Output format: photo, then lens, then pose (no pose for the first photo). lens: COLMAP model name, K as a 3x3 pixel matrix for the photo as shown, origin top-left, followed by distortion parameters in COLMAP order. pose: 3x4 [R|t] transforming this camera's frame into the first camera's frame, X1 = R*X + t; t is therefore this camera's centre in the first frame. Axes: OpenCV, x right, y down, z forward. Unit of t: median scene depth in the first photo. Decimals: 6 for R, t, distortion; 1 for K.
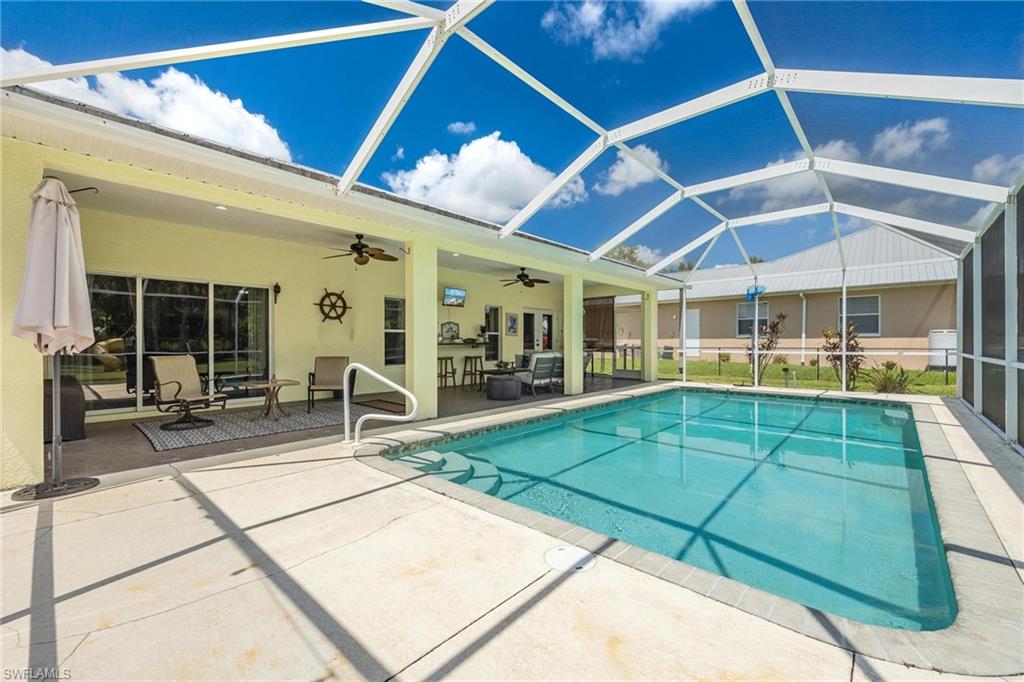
lens RADIAL K [[420.7, 0, 531.0], [0, 420.7, 342.8], [0, 0, 1]] dist [-0.009154, 0.000113]
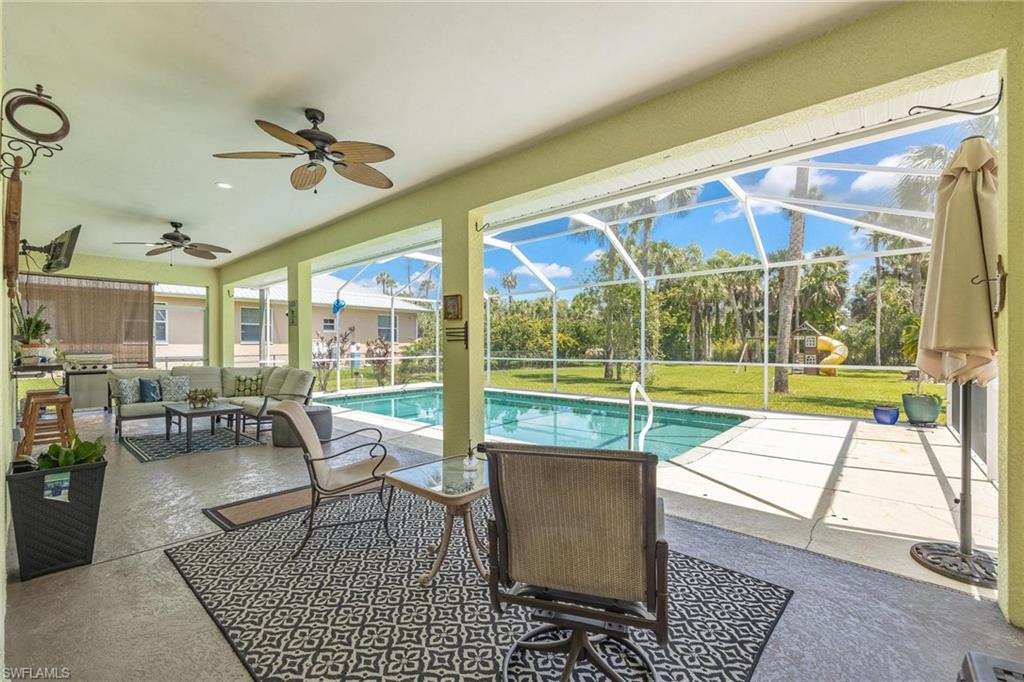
lens RADIAL K [[420.7, 0, 513.1], [0, 420.7, 341.5], [0, 0, 1]] dist [-0.009154, 0.000113]
pose [[0.017824, 0.008475, 0.999805, -1.960255], [0.004217, 0.999955, -0.008551, -0.041441], [-0.999832, 0.004368, 0.017788, 1.837609]]
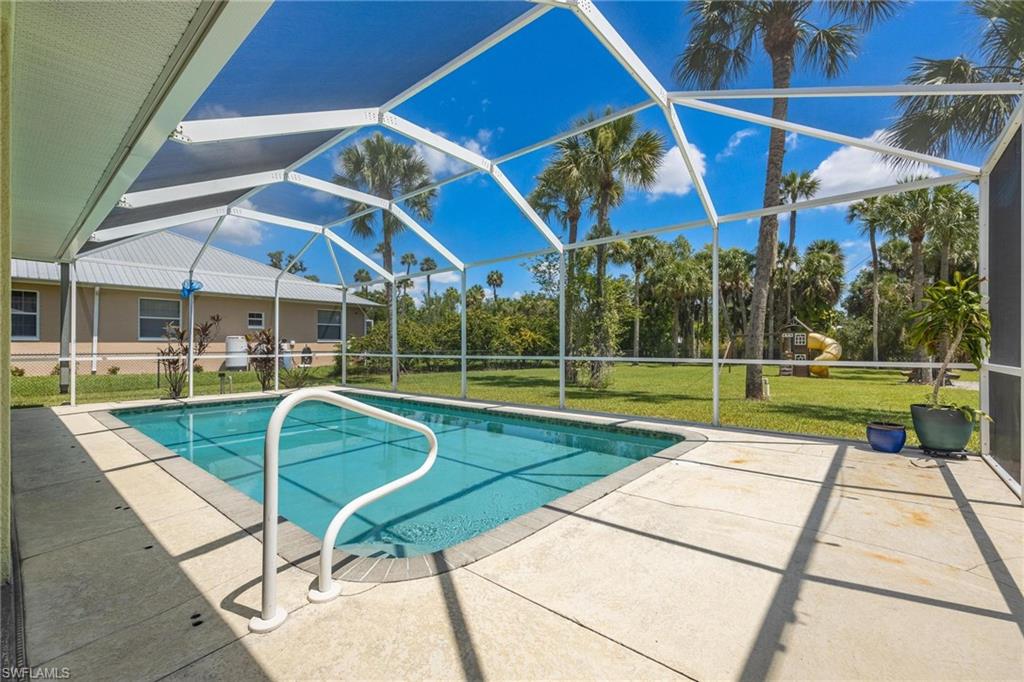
lens RADIAL K [[420.7, 0, 513.3], [0, 420.7, 343.9], [0, 0, 1]] dist [-0.009154, 0.000113]
pose [[0.013175, 0.006486, 0.999892, -1.202334], [0.004323, 0.999969, -0.006544, 0.014228], [-0.999904, 0.004409, 0.013147, 1.207931]]
